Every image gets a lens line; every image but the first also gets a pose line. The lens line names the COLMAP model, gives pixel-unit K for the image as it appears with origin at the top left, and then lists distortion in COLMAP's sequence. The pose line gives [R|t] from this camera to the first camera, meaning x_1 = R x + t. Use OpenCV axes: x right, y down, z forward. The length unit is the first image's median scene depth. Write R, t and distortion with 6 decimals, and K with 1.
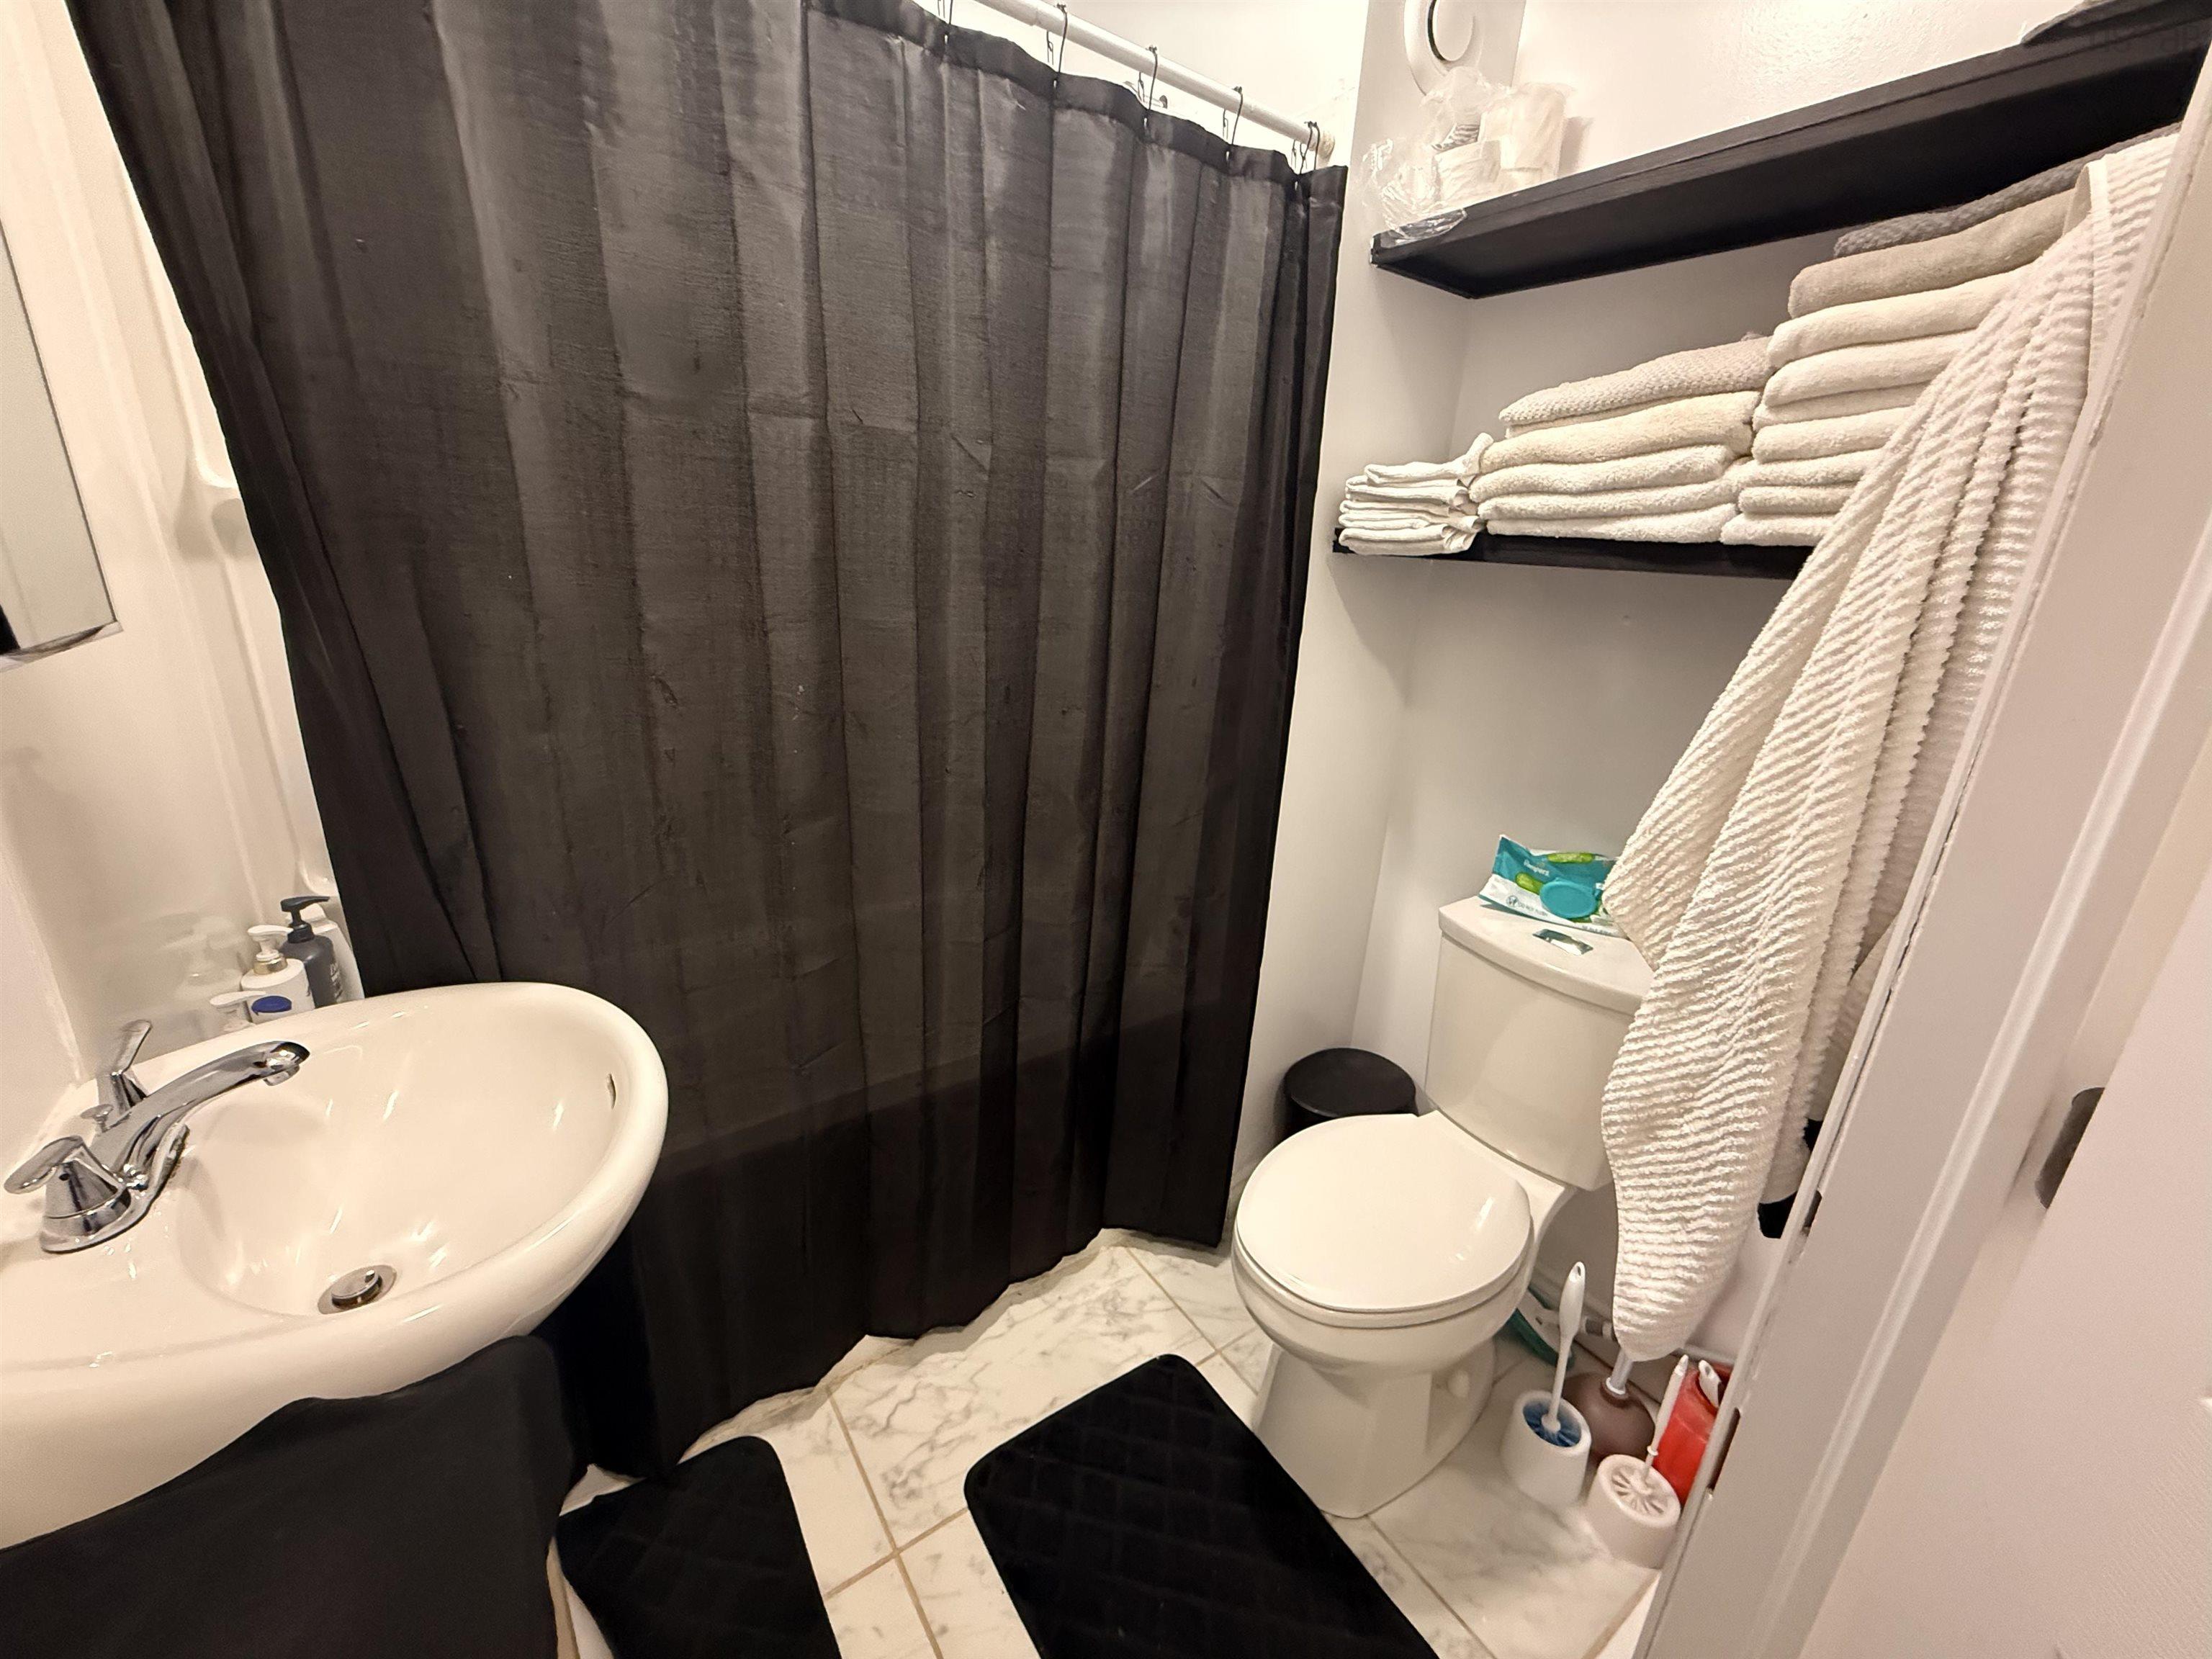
lens RADIAL K [[887.2, 0, 1102.0], [0, 887.2, 833.0], [0, 0, 1]] dist [0.001729, 0.000041]
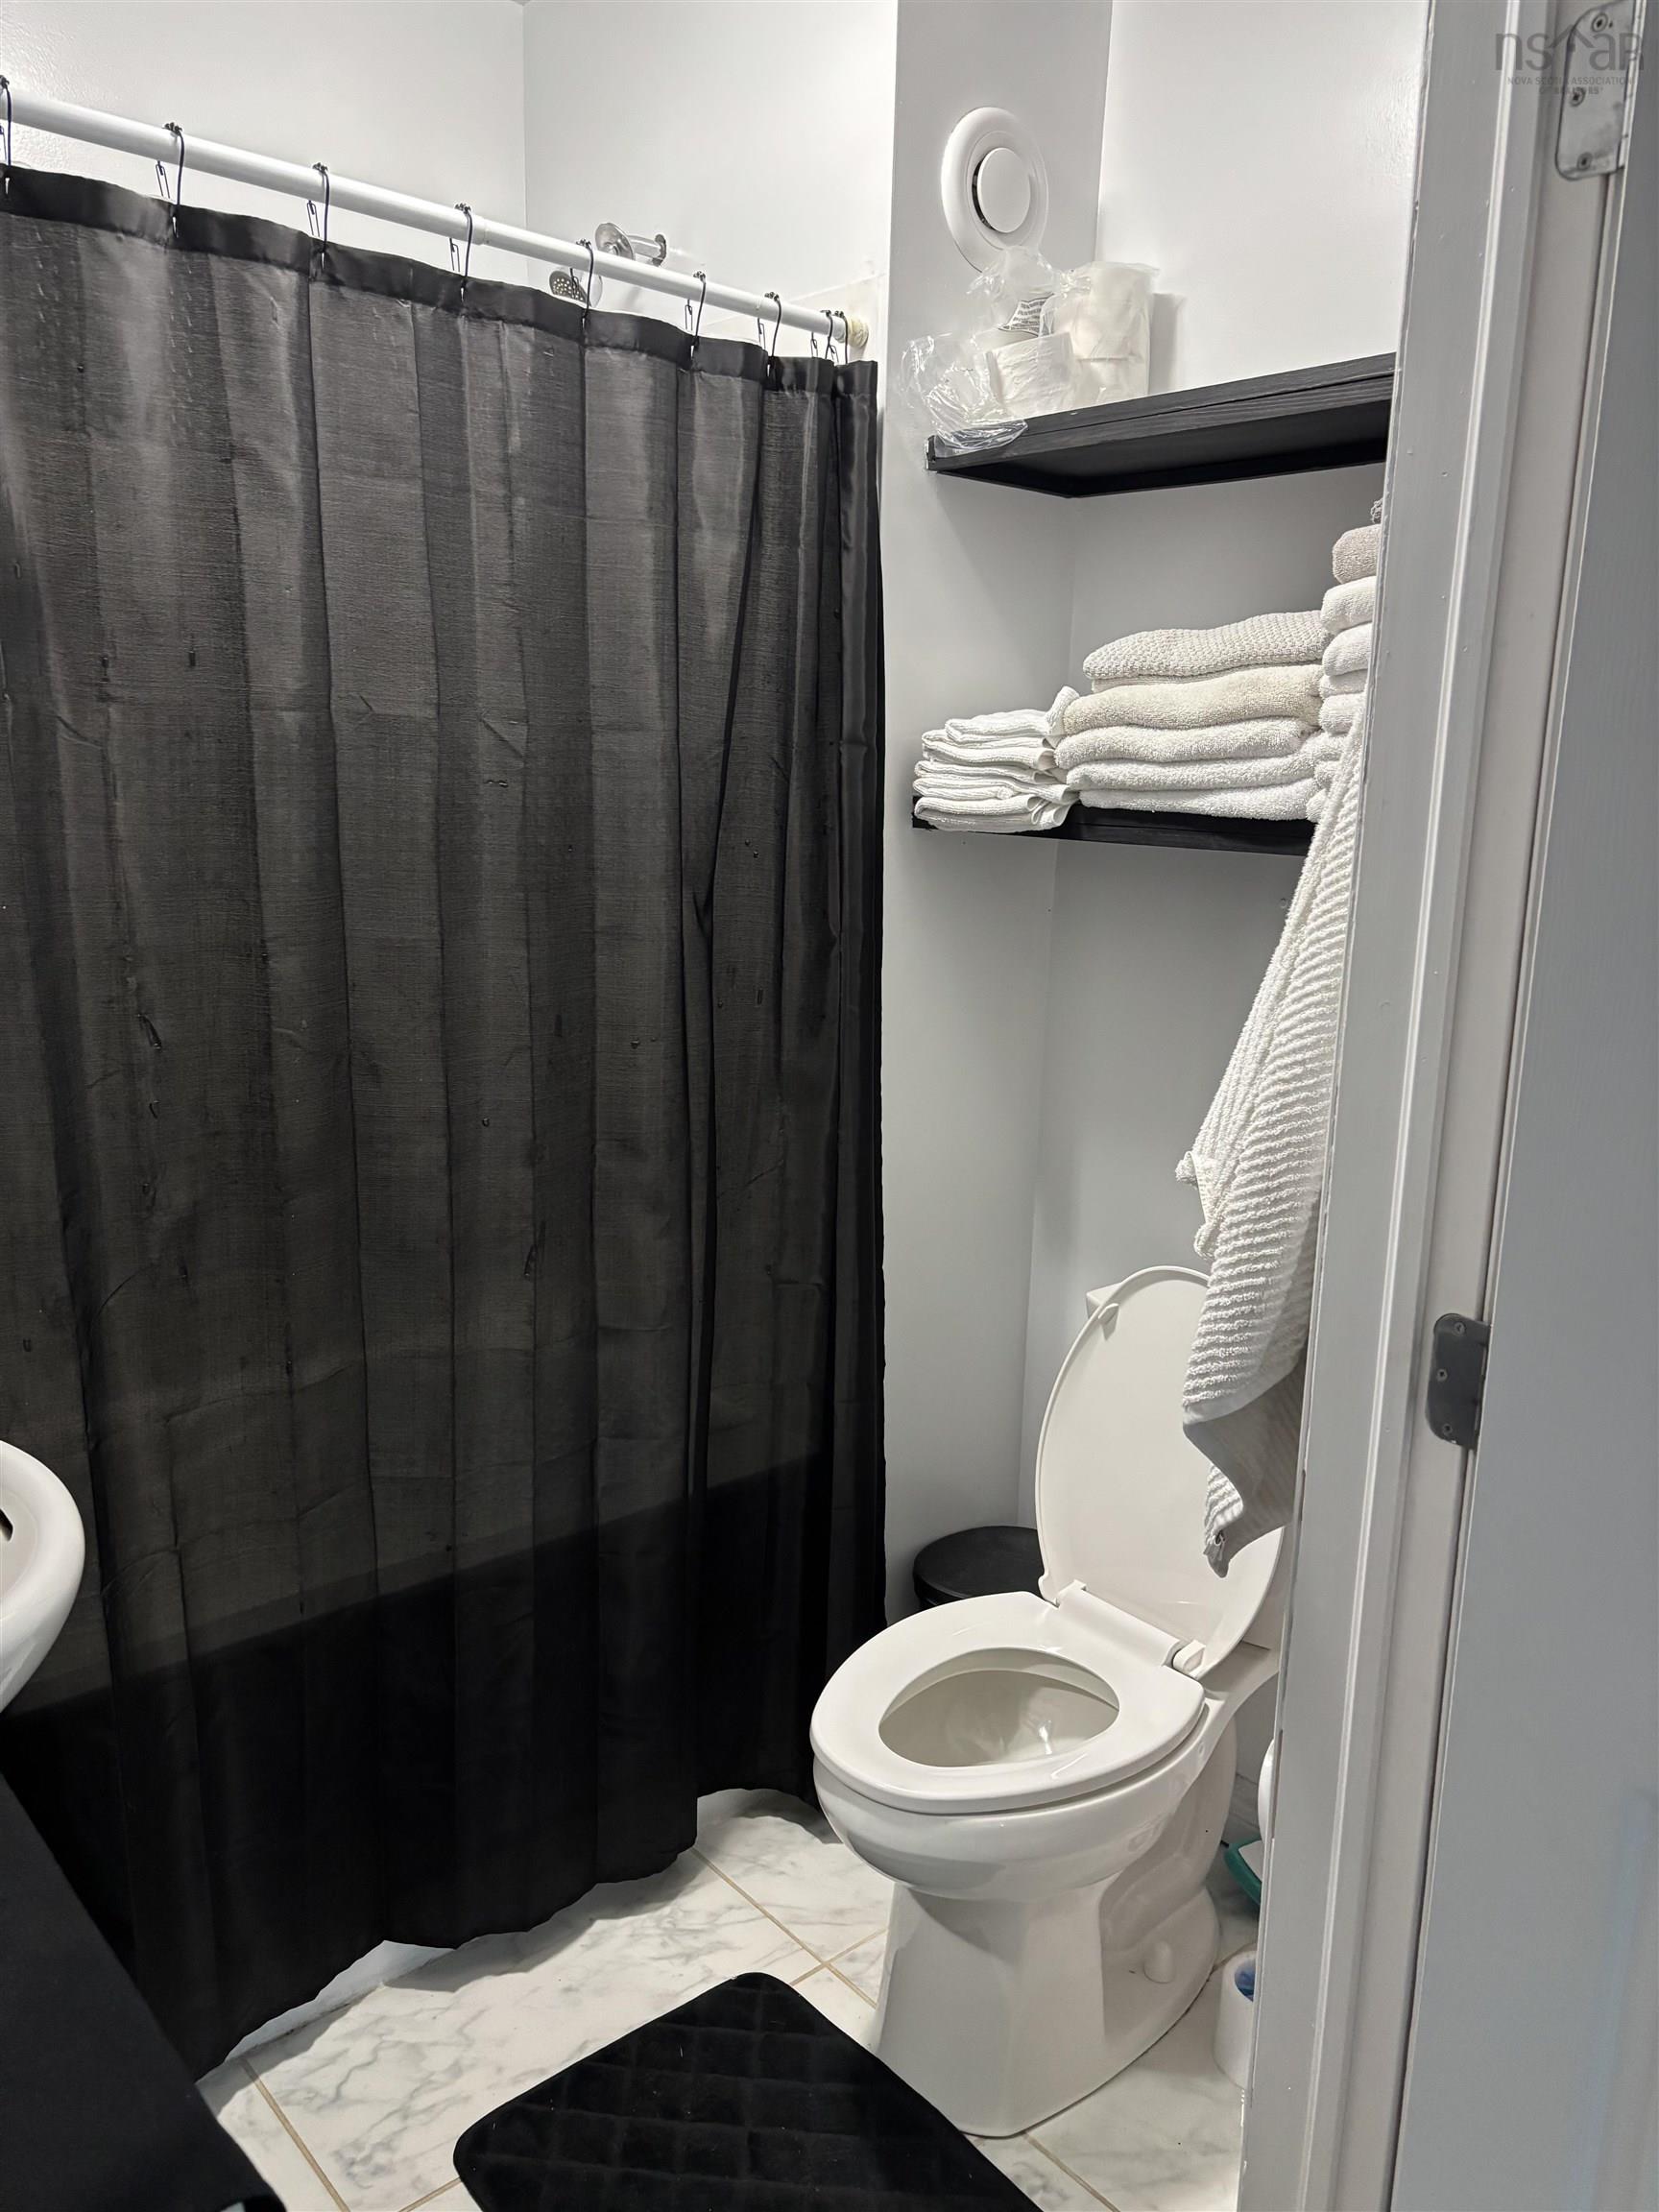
lens RADIAL K [[1669.0, 0, 828.3], [0, 1669.0, 1121.5], [0, 0, 1]] dist [0.038864, -0.018761]
pose [[0.993856, -0.046469, 0.100456, 0.040397], [0.055868, 0.994109, -0.092872, 0.069901], [-0.095549, 0.097913, 0.990598, -0.426685]]
